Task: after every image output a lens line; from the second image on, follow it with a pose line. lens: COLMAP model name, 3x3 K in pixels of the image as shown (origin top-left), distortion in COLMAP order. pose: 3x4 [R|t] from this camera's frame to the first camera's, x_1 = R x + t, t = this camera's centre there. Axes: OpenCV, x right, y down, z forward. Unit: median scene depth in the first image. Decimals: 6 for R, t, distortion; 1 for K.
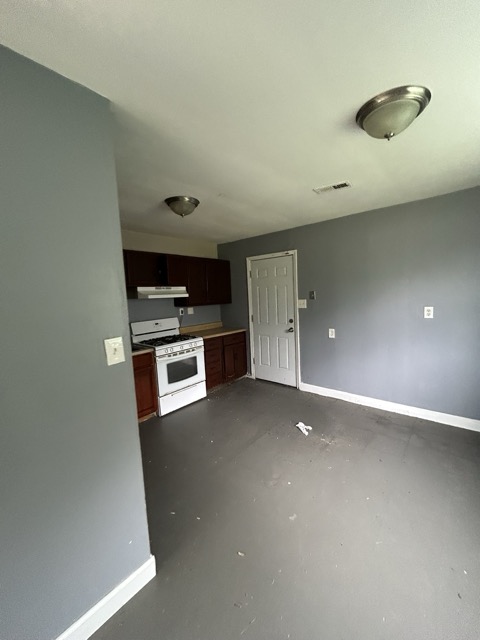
lens RADIAL K [[260.4, 0, 242.0], [0, 260.4, 319.1], [0, 0, 1]] dist [-0.002766, 0.000122]
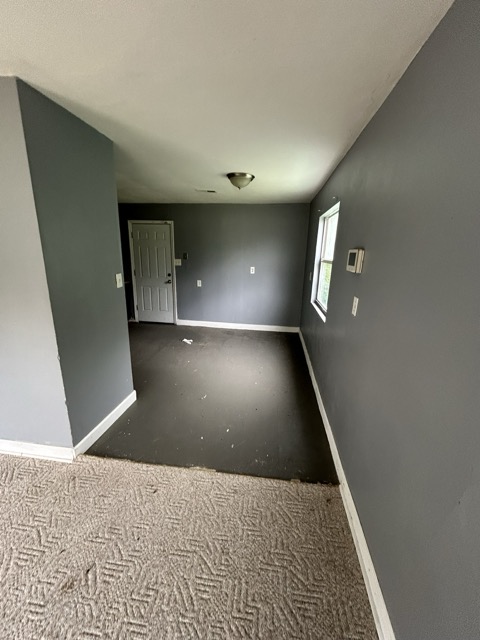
lens RADIAL K [[260.4, 0, 240.8], [0, 260.4, 319.0], [0, 0, 1]] dist [-0.002766, 0.000122]
pose [[0.837334, -0.069801, 0.542218, -0.261031], [-0.009946, 0.989706, 0.142767, 0.039198], [-0.546602, -0.124936, 0.828020, -0.364770]]
